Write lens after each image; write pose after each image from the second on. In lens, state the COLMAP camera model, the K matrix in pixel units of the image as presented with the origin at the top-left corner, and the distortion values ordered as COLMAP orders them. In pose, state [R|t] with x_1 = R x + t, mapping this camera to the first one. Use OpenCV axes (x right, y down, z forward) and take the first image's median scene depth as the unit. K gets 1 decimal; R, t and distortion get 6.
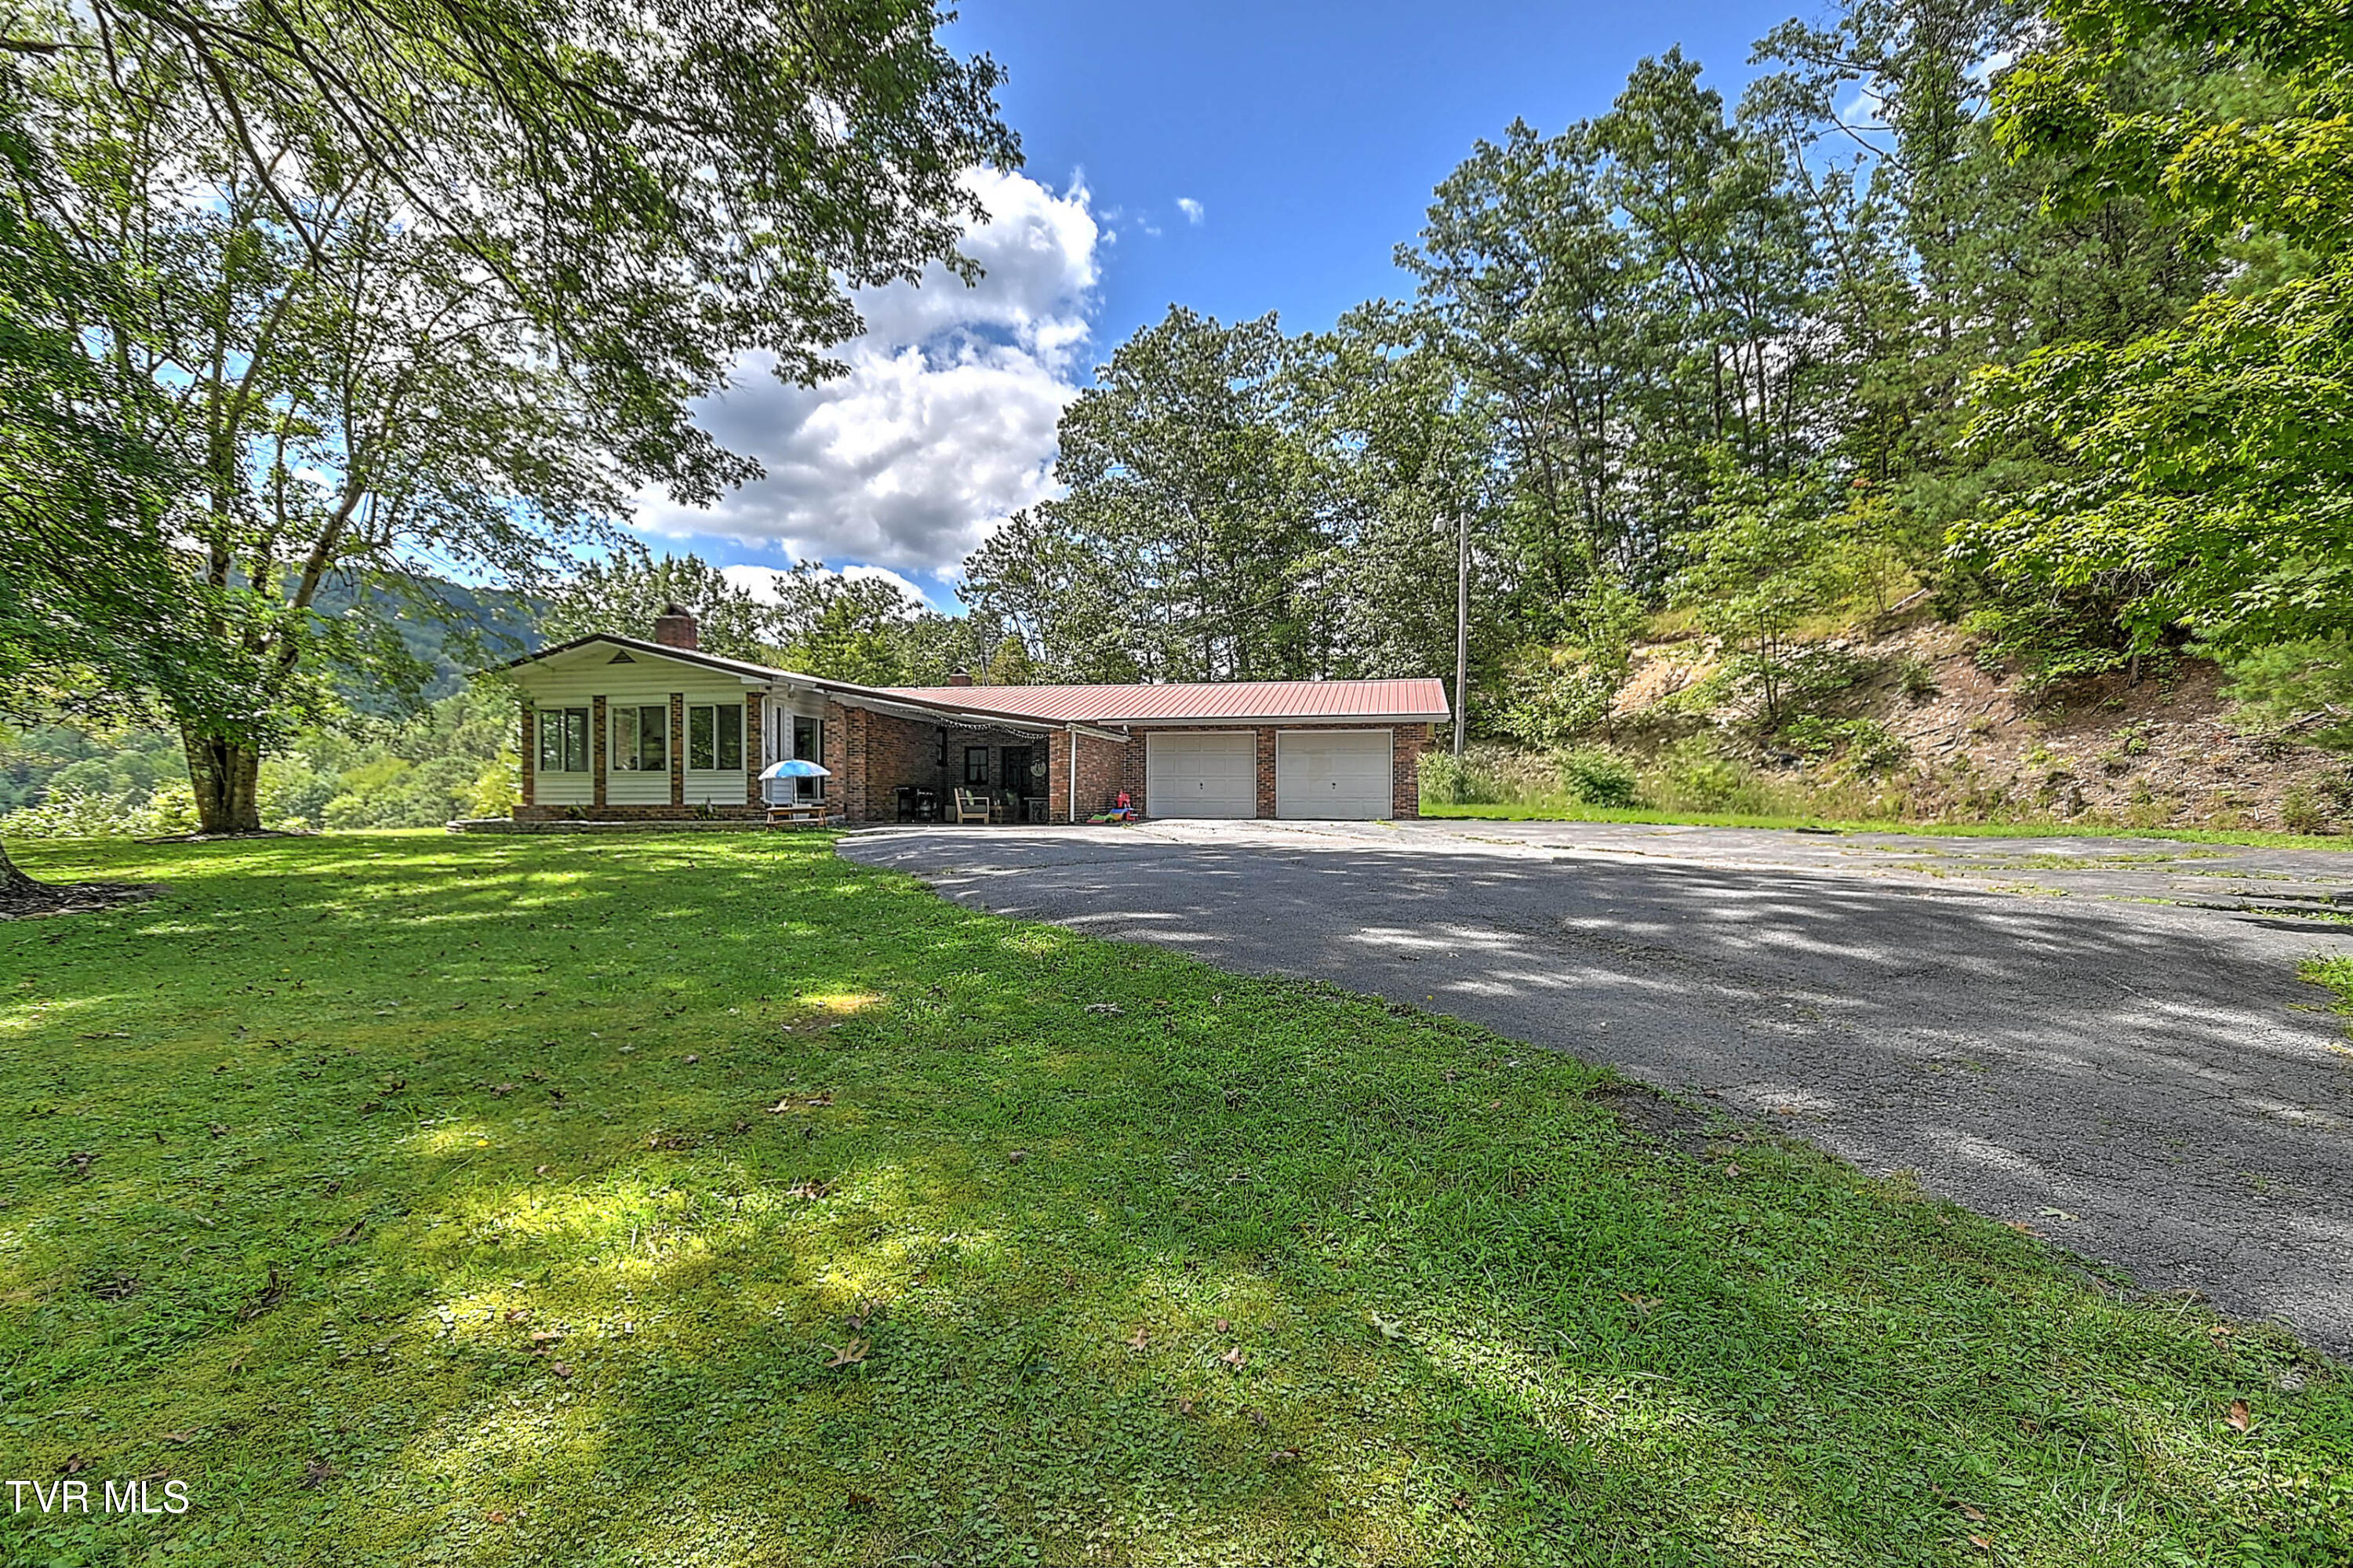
lens RADIAL K [[1080.5, 0, 1181.8], [0, 1080.5, 804.8], [0, 0, 1]] dist [0.024290, 0.000258]
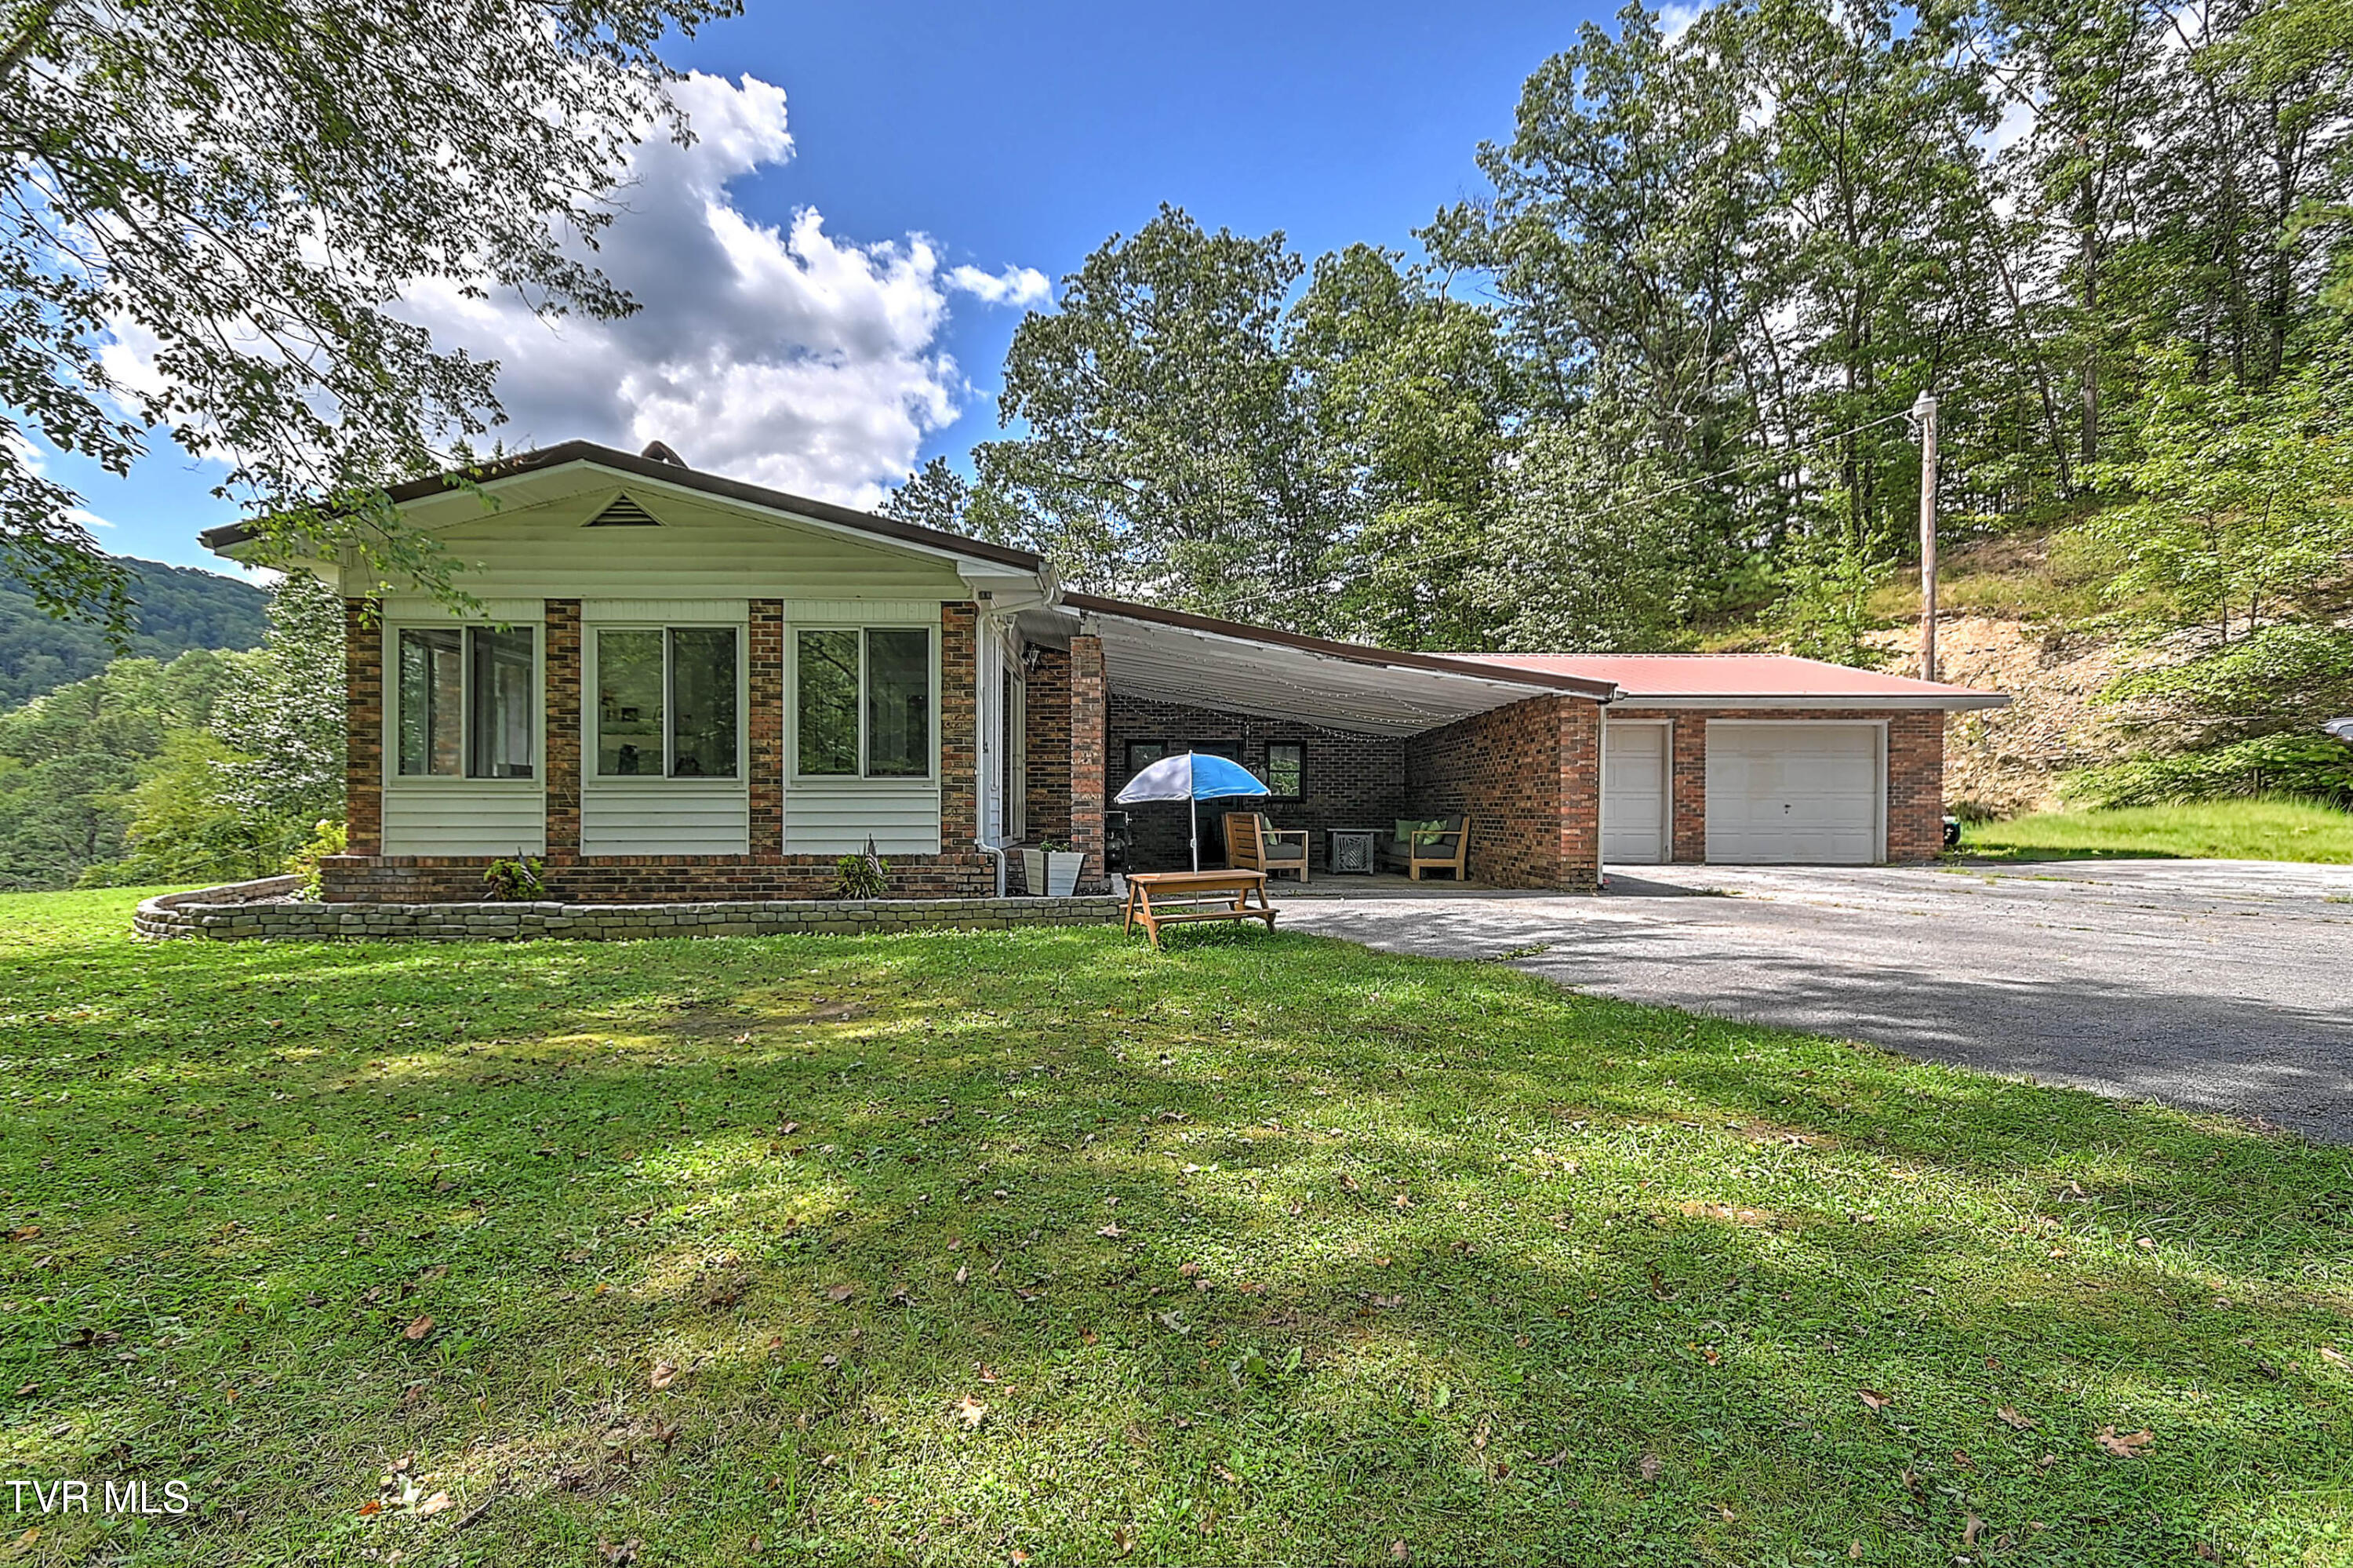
lens RADIAL K [[1053.0, 0, 1185.4], [0, 1053.0, 812.5], [0, 0, 1]] dist [0.011706, 0.000260]
pose [[0.977092, 0.001242, 0.212815, -0.325209], [-0.001373, 0.999999, 0.000467, -0.014891], [-0.212814, -0.000748, 0.977092, 0.459649]]
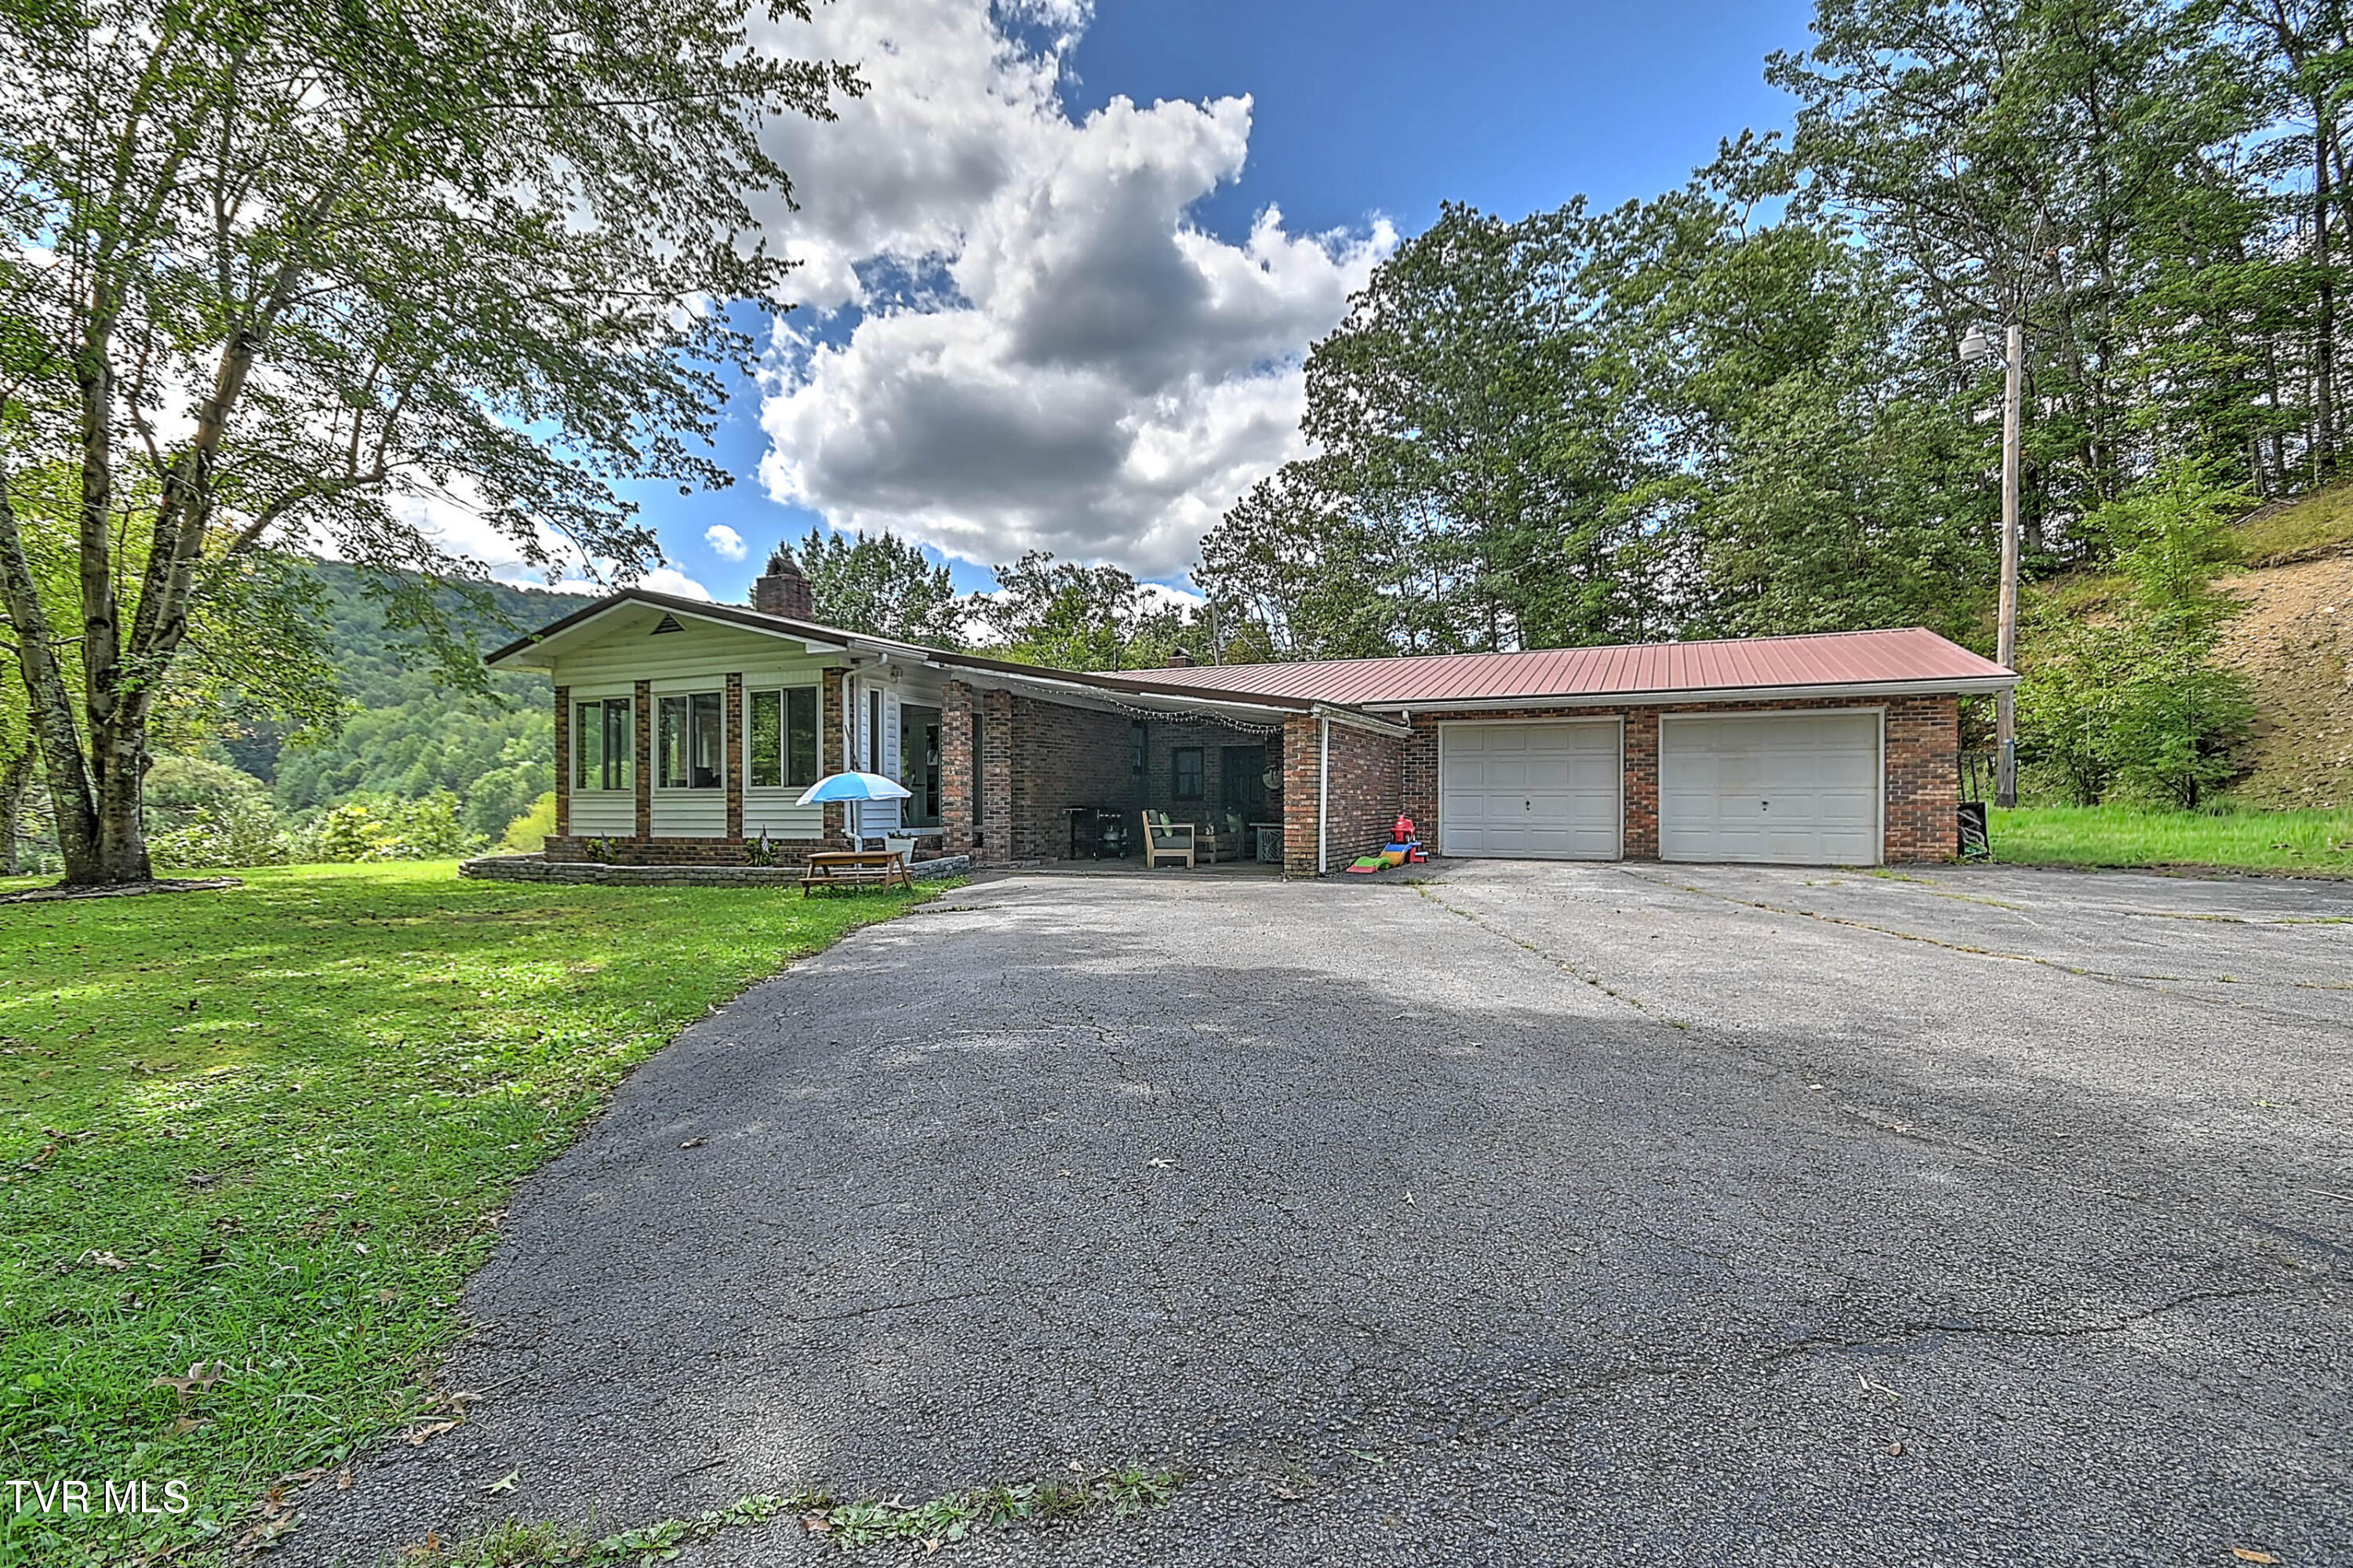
lens RADIAL K [[1120.9, 0, 1175.7], [0, 1120.9, 810.9], [0, 0, 1]] dist [0.001335, 0.000108]
pose [[0.973510, 0.000604, -0.228643, -0.033067], [-0.000017, 0.999997, 0.002567, -0.015925], [0.228644, -0.002495, 0.973507, 0.321182]]
